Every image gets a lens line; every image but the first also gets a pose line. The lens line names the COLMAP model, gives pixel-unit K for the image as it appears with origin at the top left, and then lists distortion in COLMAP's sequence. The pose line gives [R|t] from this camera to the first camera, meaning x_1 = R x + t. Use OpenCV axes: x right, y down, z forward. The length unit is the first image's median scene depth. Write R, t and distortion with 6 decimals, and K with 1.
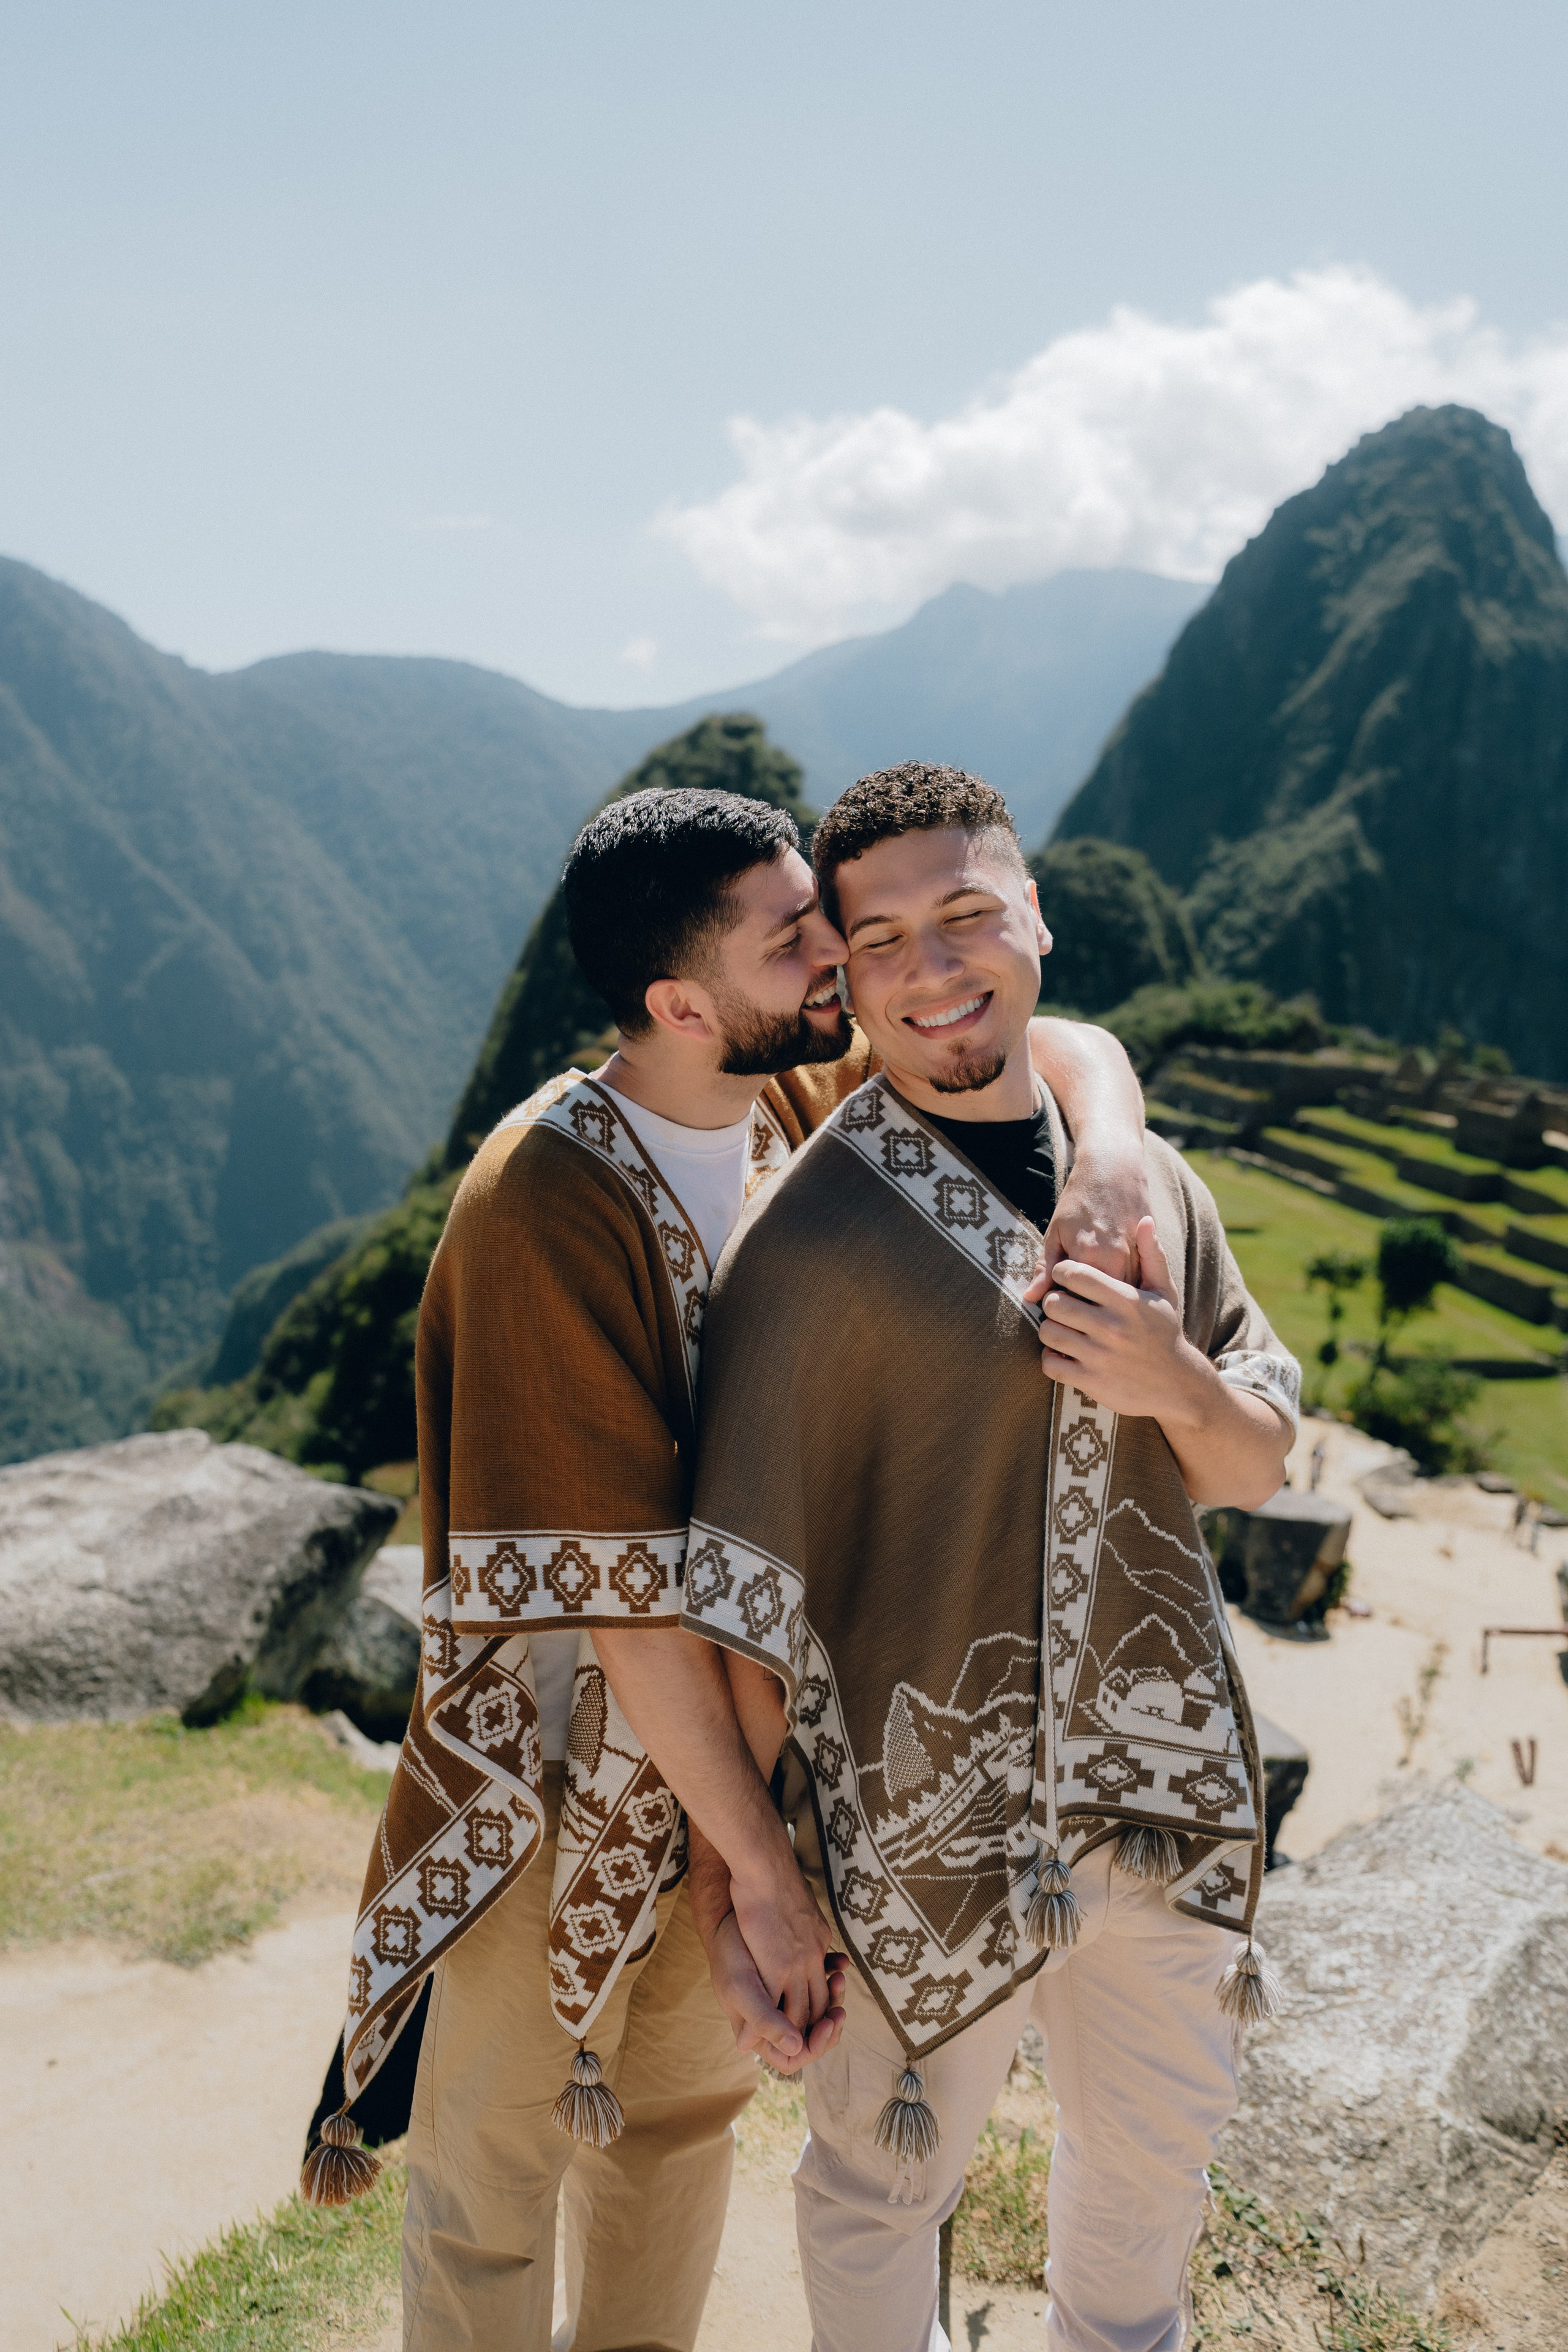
lens RADIAL K [[1852.5, 0, 760.3], [0, 1852.5, 1174.5], [0, 0, 1]] dist [0.015127, 0.000151]
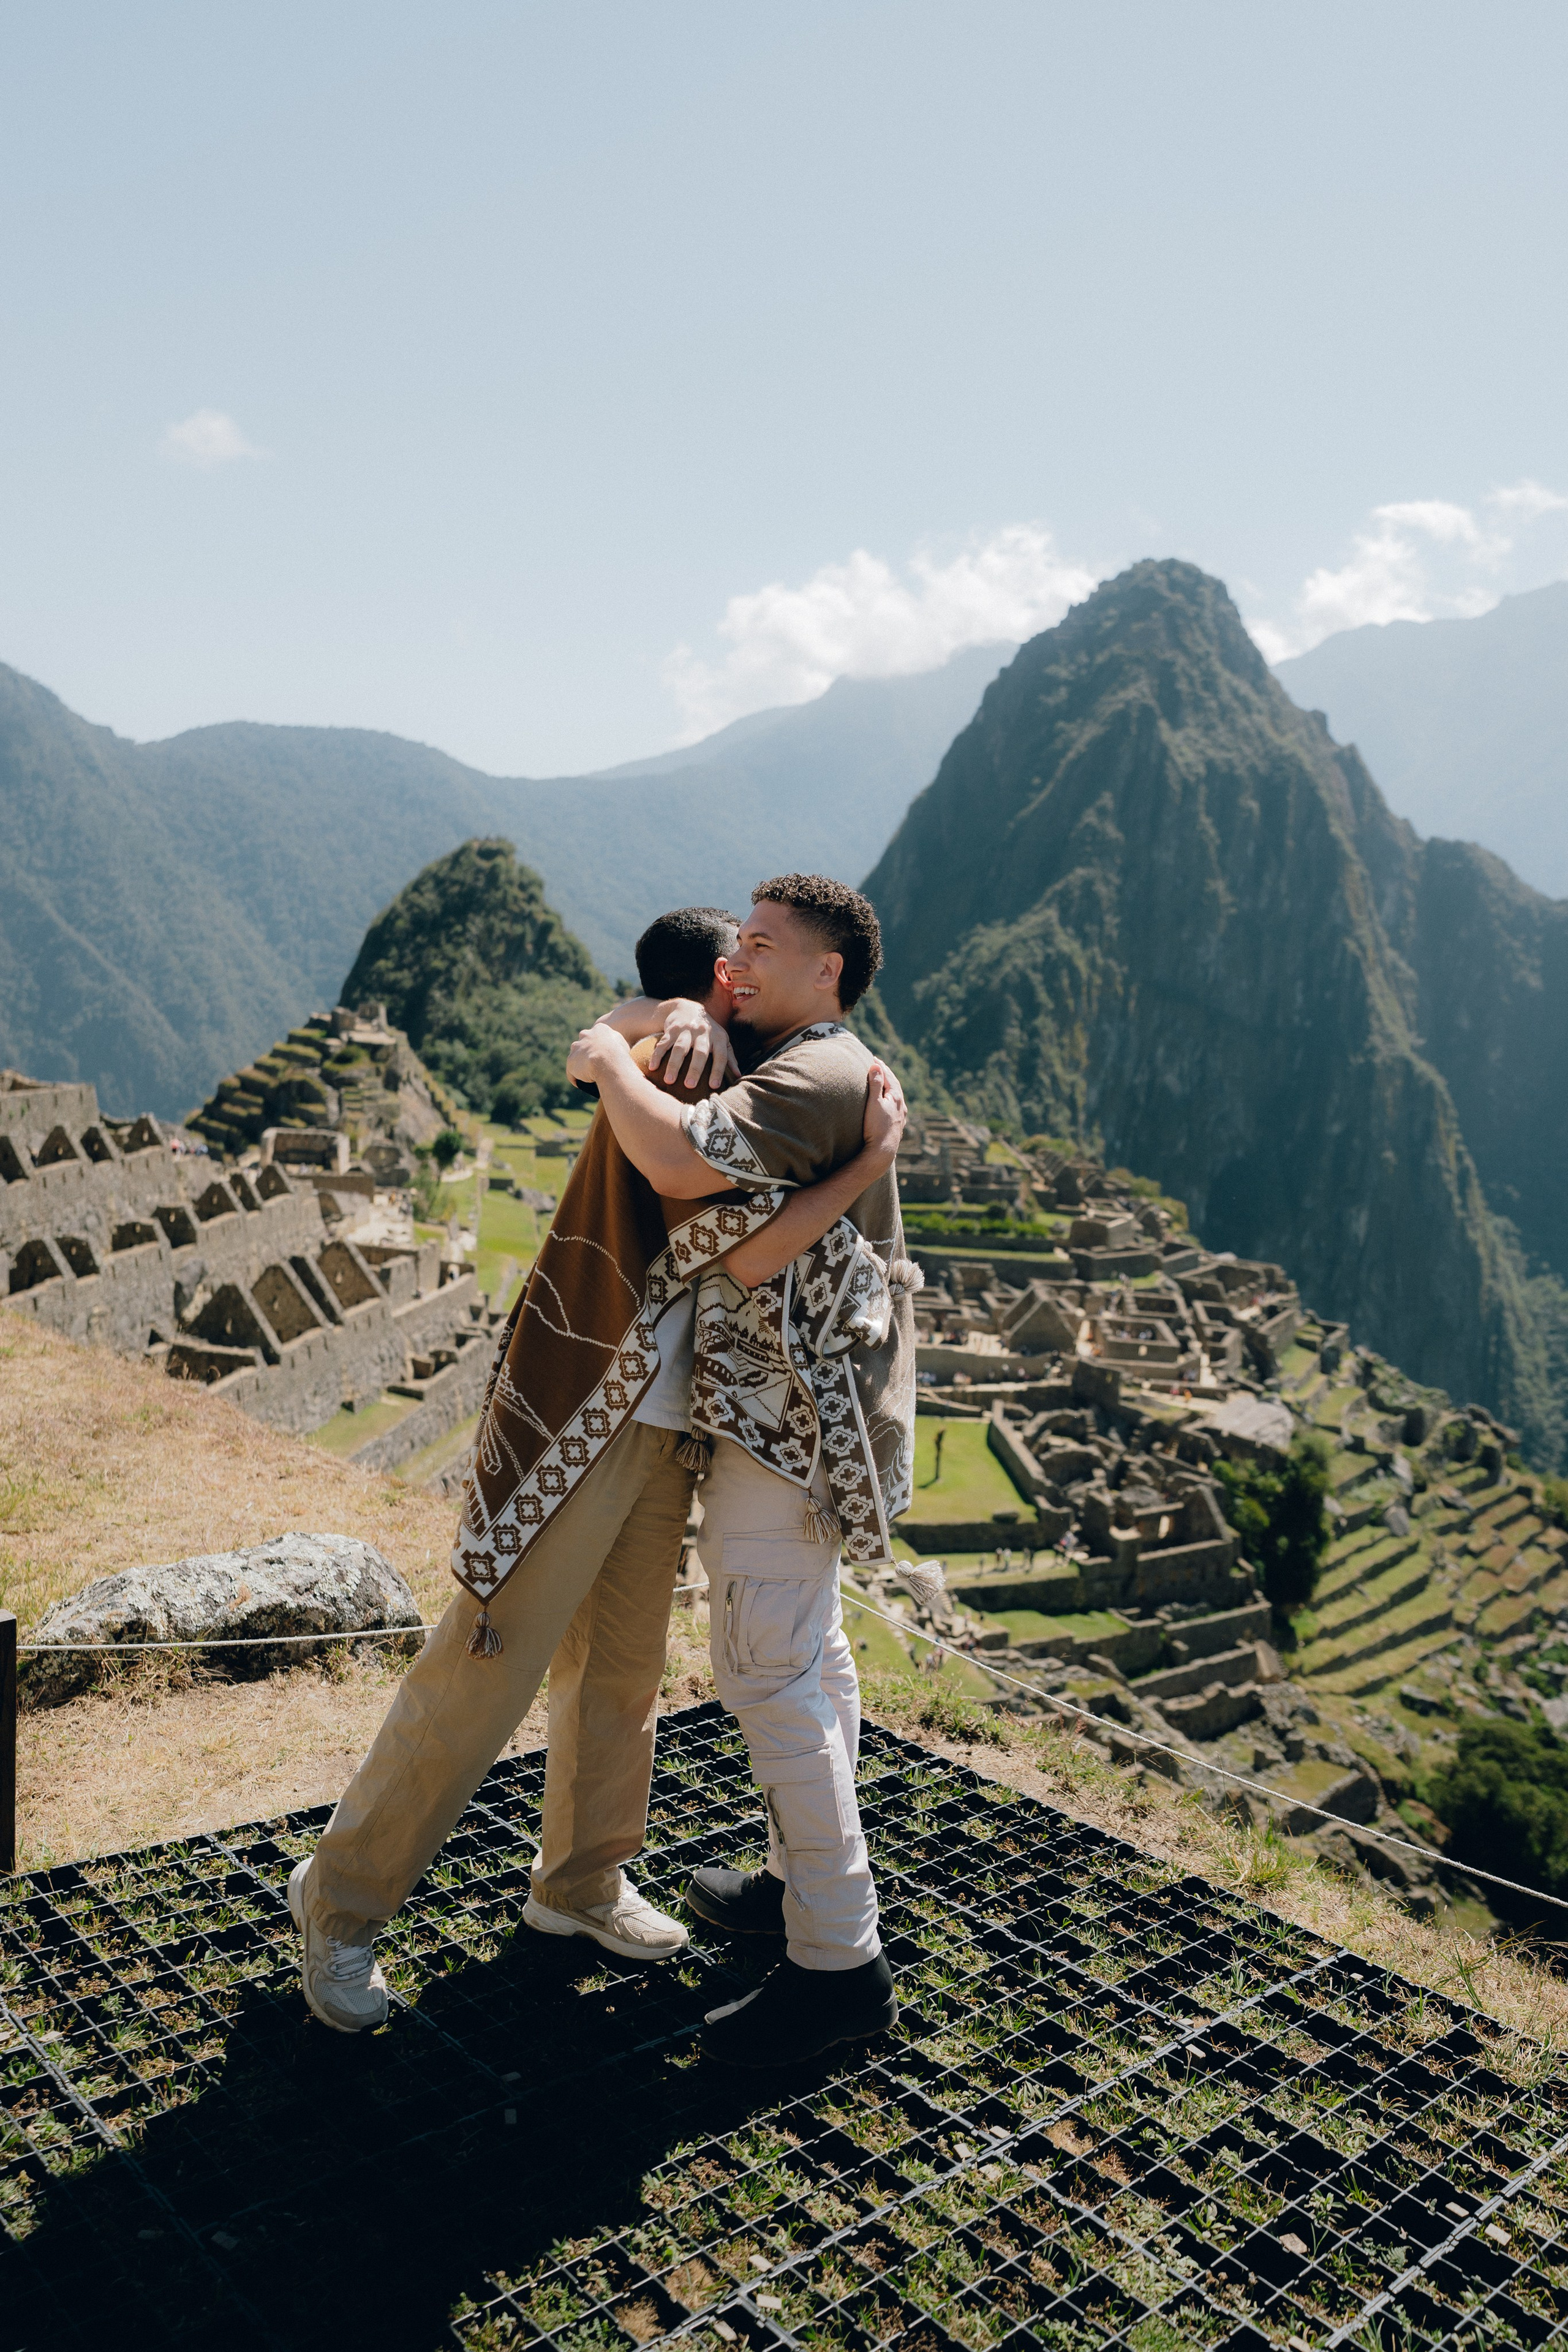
lens RADIAL K [[1912.1, 0, 793.9], [0, 1912.1, 1163.3], [0, 0, 1]] dist [0.010834, 0.013332]
pose [[0.999340, 0.000727, 0.036324, 0.092585], [0.000723, 0.999204, -0.039881, 0.022359], [-0.036324, 0.039881, 0.998544, -0.217633]]
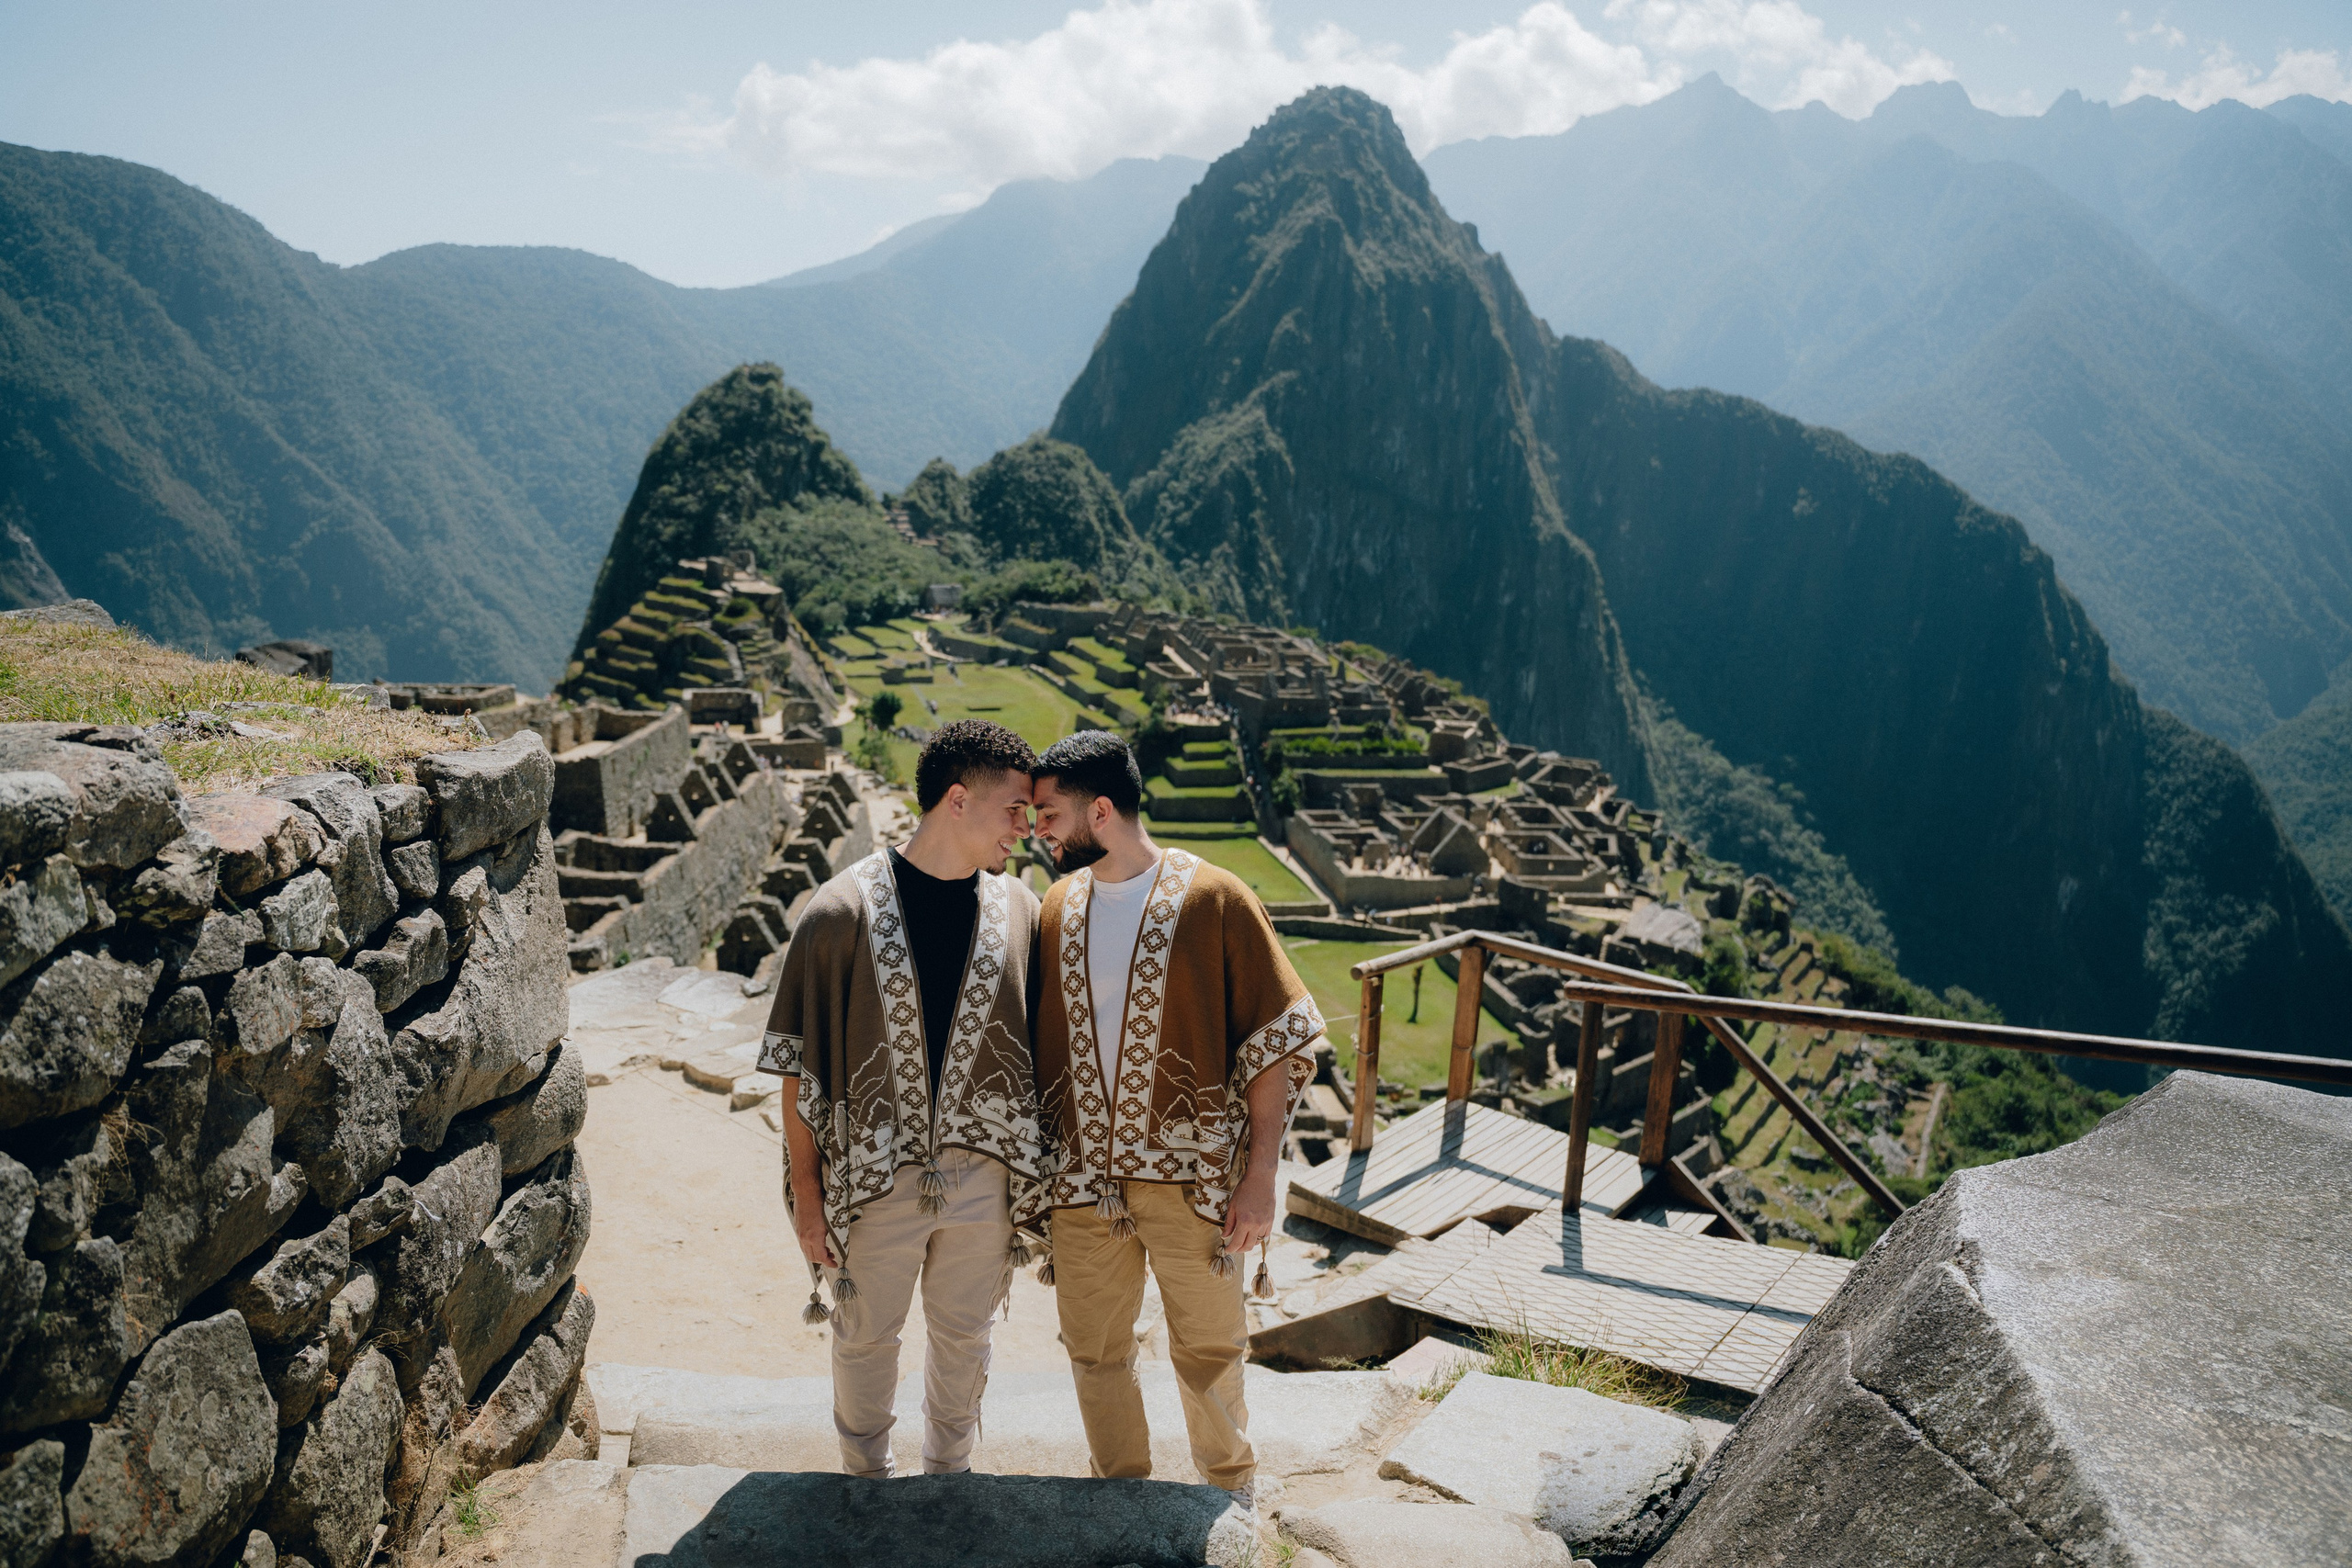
lens RADIAL K [[1721.5, 0, 1200.8], [0, 1721.5, 793.4], [0, 0, 1]] dist [-0.129640, 0.094671]
pose [[0.983458, -0.055854, 0.172309, 0.044796], [0.046008, 0.997100, 0.060619, 0.005320], [-0.175196, -0.051688, 0.983176, -0.189558]]
